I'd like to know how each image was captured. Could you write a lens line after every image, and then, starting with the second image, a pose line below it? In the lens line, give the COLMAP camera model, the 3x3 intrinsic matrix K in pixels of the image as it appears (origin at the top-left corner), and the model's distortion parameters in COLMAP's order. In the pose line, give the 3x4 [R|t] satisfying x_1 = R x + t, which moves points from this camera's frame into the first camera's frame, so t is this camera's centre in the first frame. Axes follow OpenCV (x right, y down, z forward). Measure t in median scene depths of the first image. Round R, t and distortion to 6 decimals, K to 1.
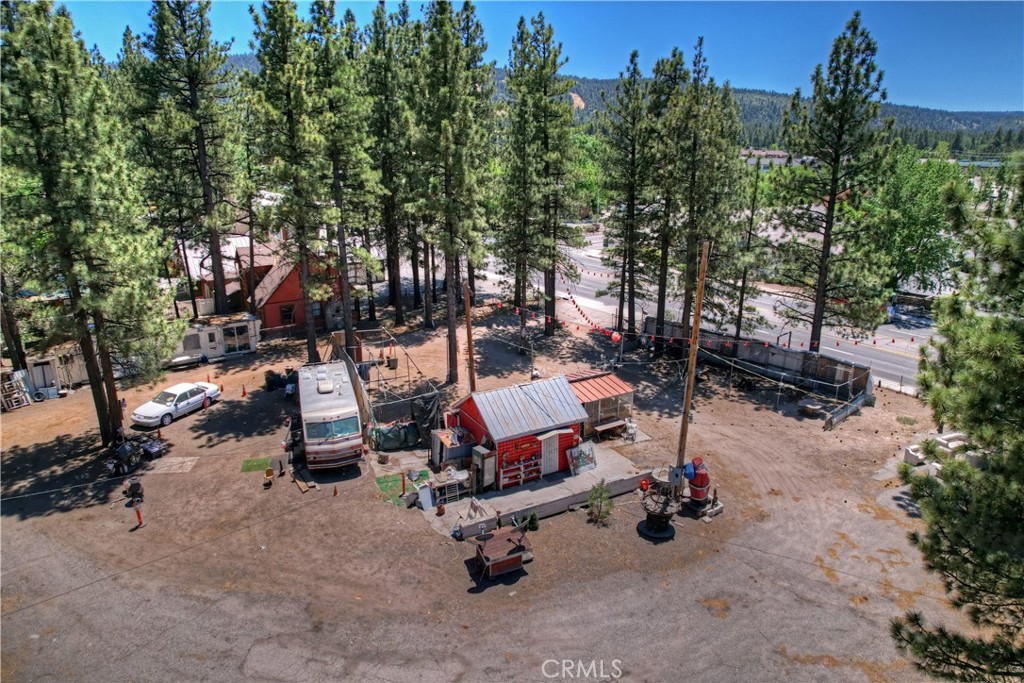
lens RADIAL K [[641.6, 0, 510.8], [0, 641.6, 340.1], [0, 0, 1]] dist [-0.027445, -0.000300]
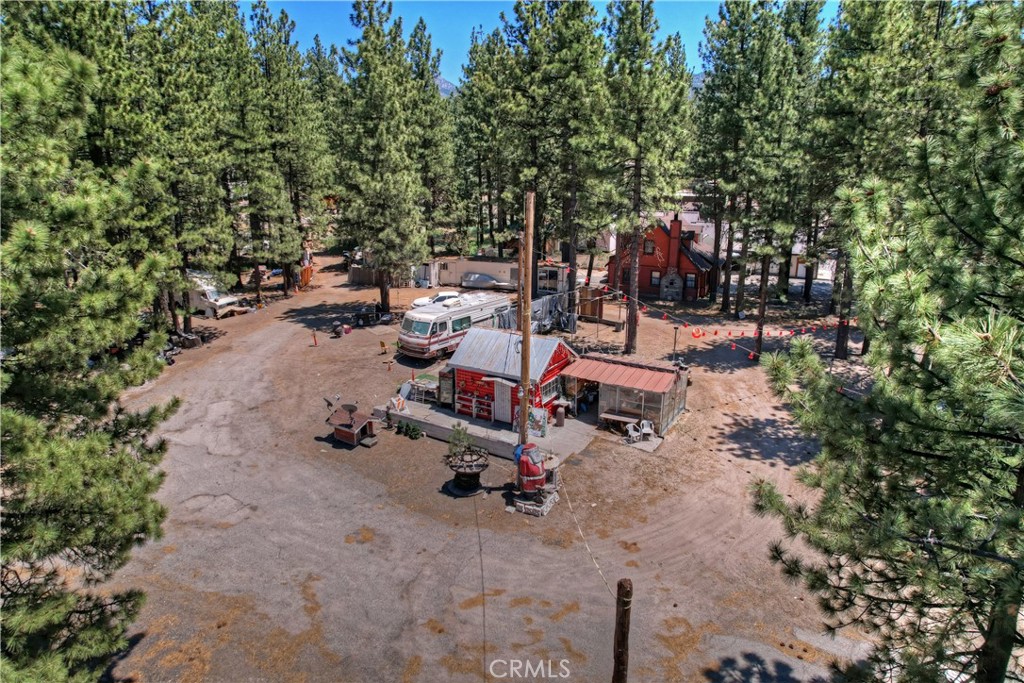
lens RADIAL K [[641.6, 0, 510.0], [0, 641.6, 343.5], [0, 0, 1]] dist [-0.027445, -0.000300]
pose [[0.507477, 0.248515, -0.825050, 0.948404], [-0.249904, 0.958801, 0.135089, -0.055088], [0.824630, 0.137628, 0.548674, 0.470706]]
